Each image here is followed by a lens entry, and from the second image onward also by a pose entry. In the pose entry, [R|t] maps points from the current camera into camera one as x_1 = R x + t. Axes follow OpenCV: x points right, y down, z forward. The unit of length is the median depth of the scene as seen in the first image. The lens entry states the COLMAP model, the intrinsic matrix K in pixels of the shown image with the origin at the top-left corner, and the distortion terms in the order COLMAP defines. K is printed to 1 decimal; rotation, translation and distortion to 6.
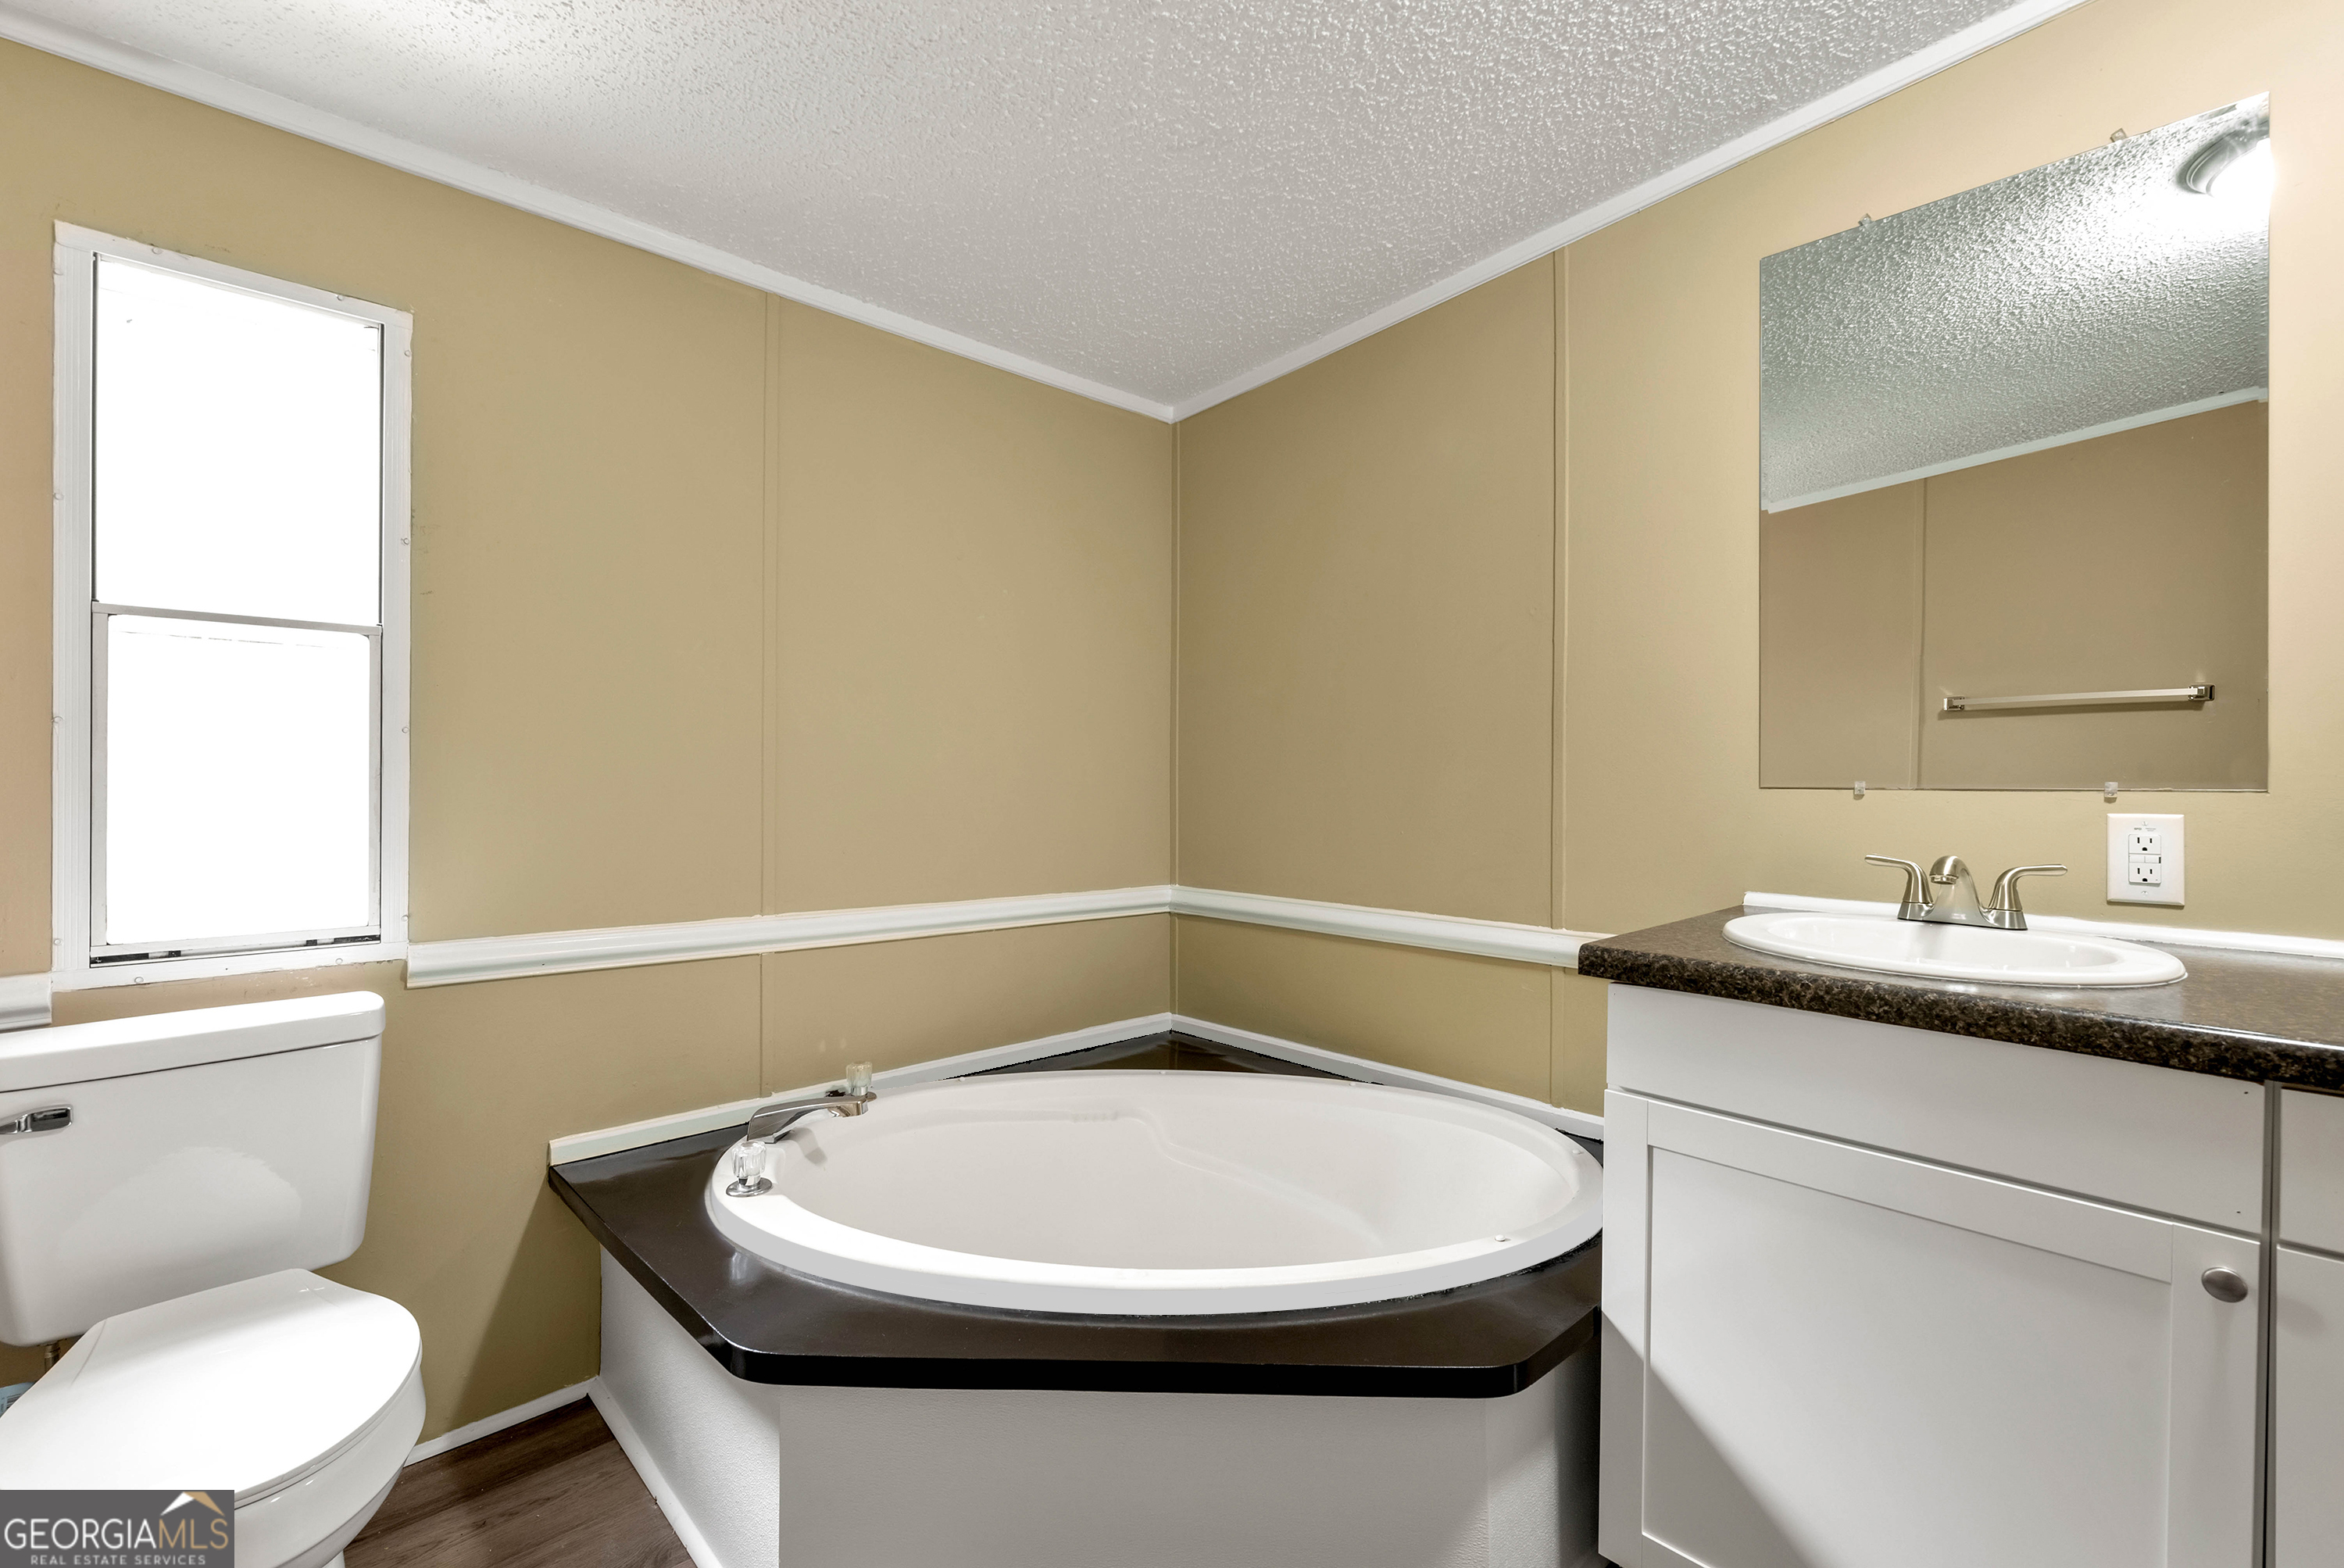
lens RADIAL K [[1033.5, 0, 1178.7], [0, 1033.5, 780.6], [0, 0, 1]] dist [-0.000835, -0.000359]
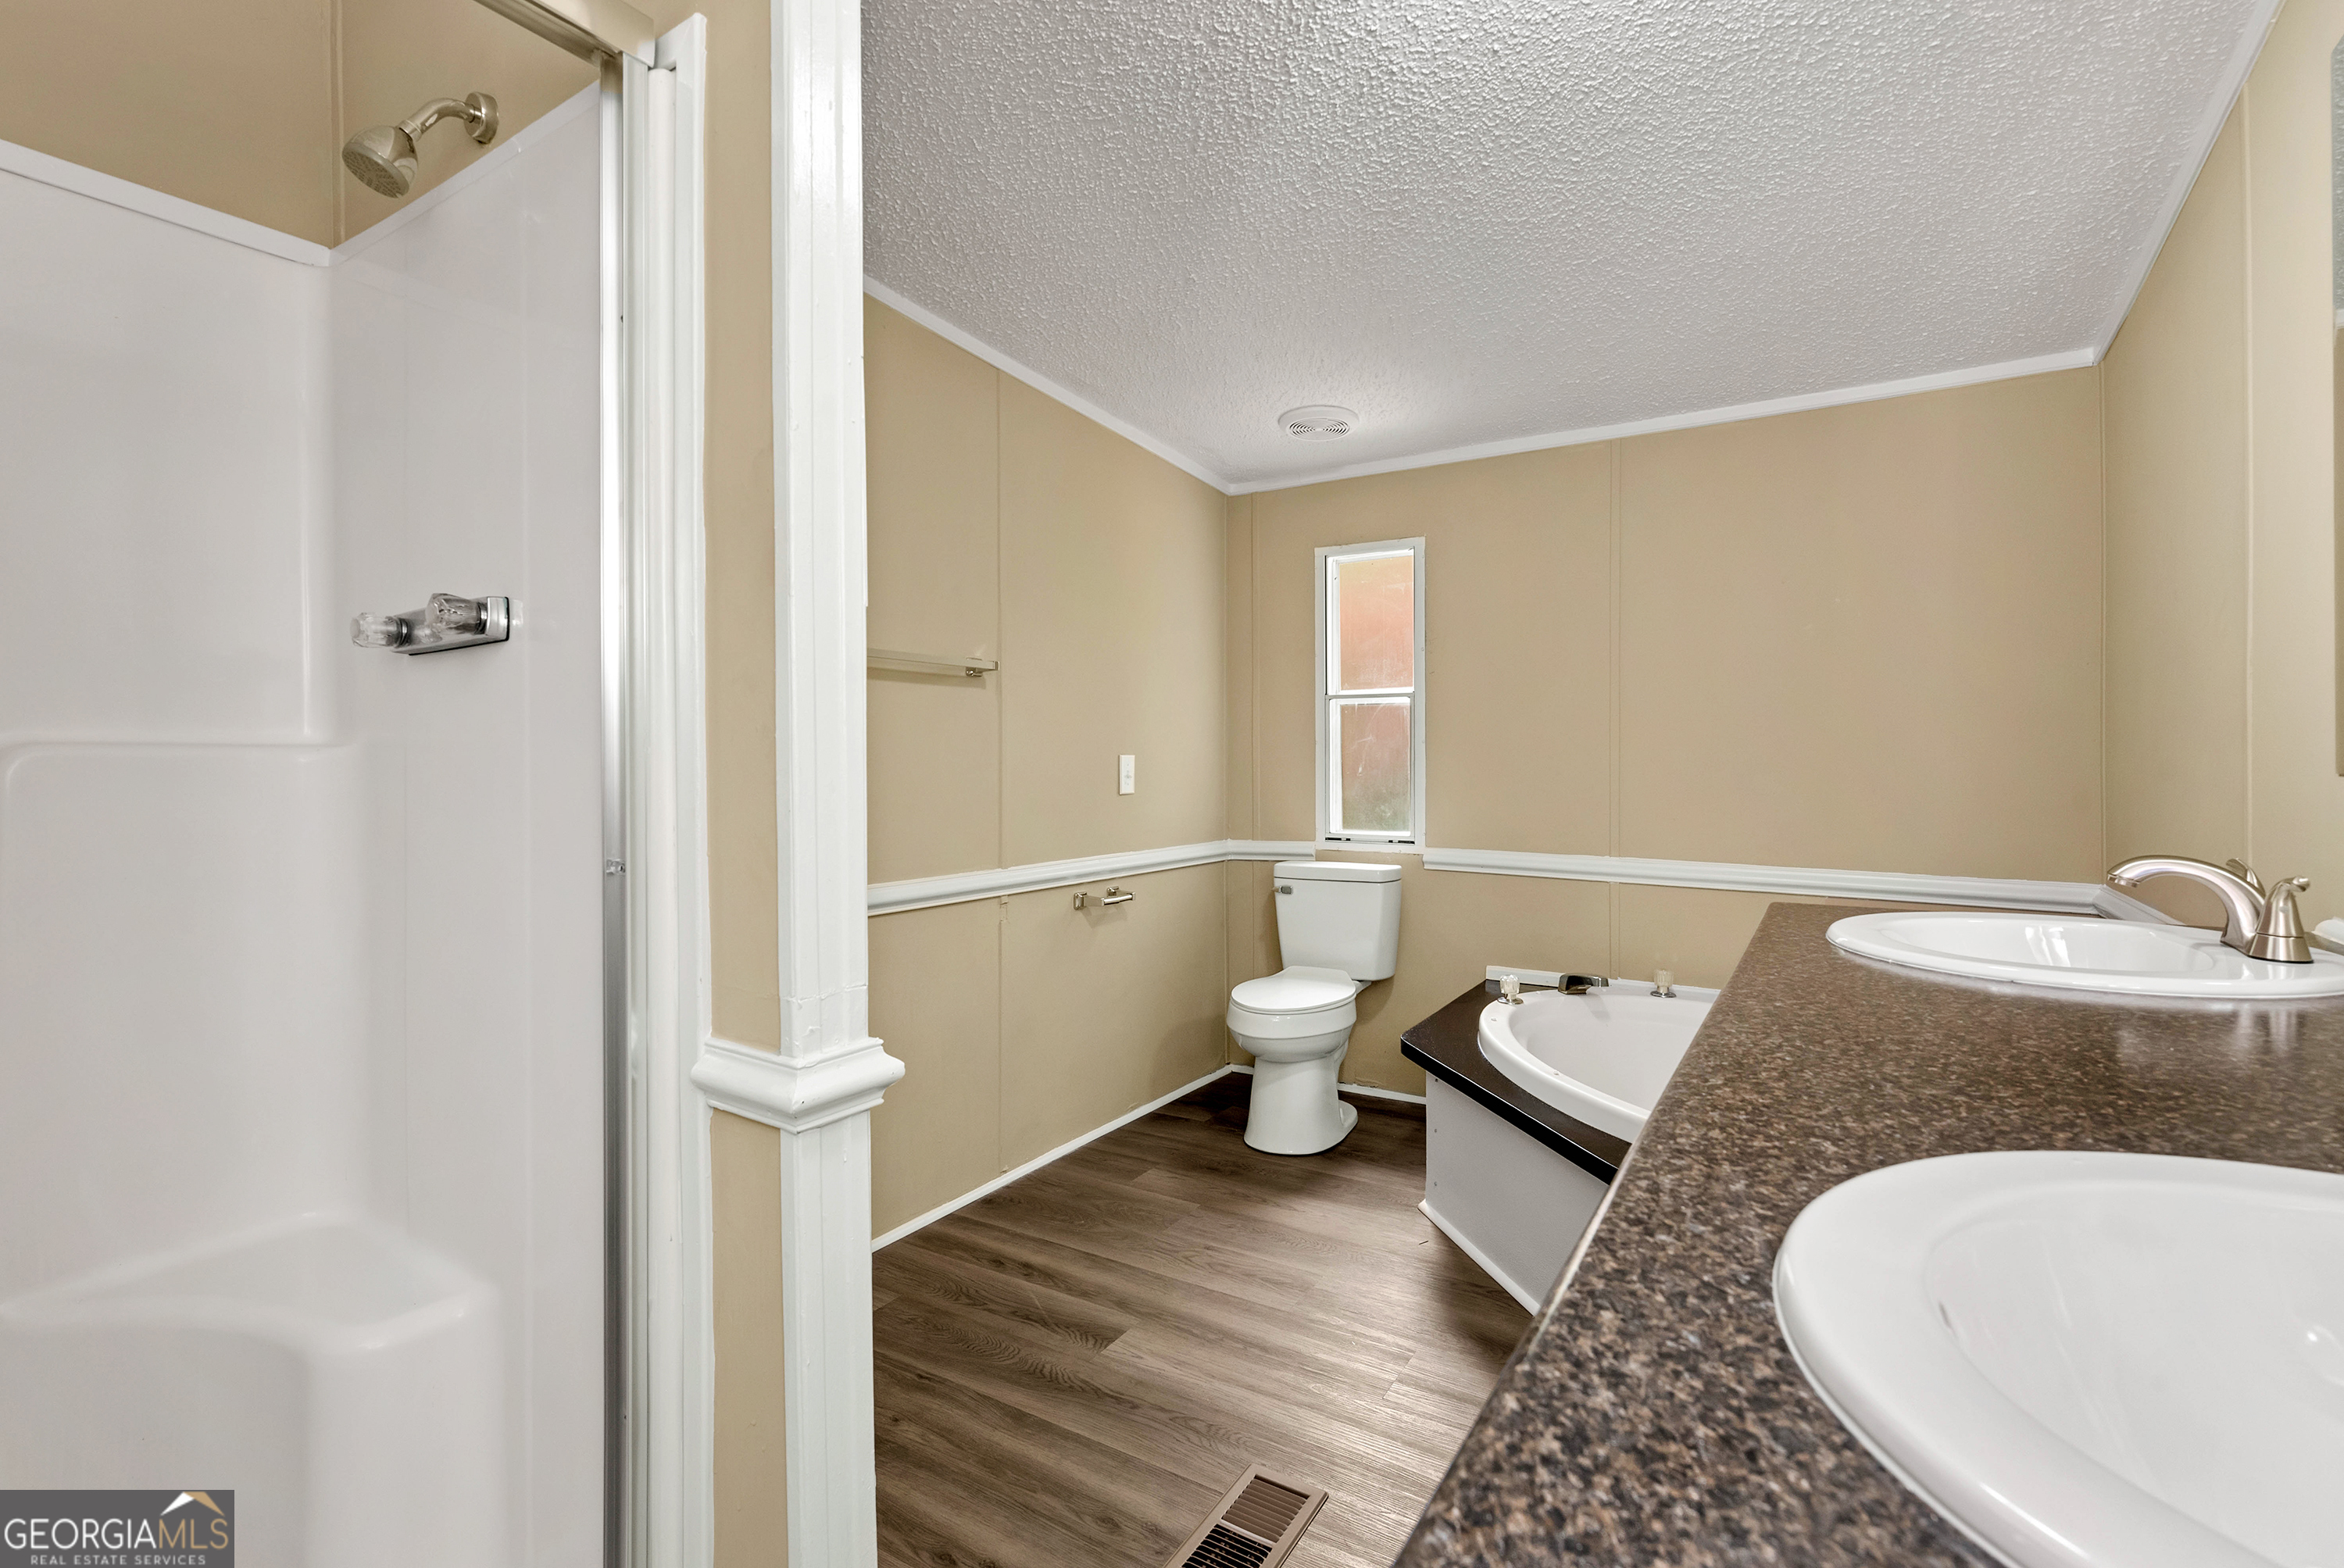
lens RADIAL K [[1033.5, 0, 1178.7], [0, 1033.5, 780.6], [0, 0, 1]] dist [-0.000835, -0.000359]
pose [[0.257586, 0.017514, -0.966097, 1.115243], [0.000996, 0.999830, 0.018391, -0.011125], [0.966255, -0.005700, 0.257525, 0.011260]]
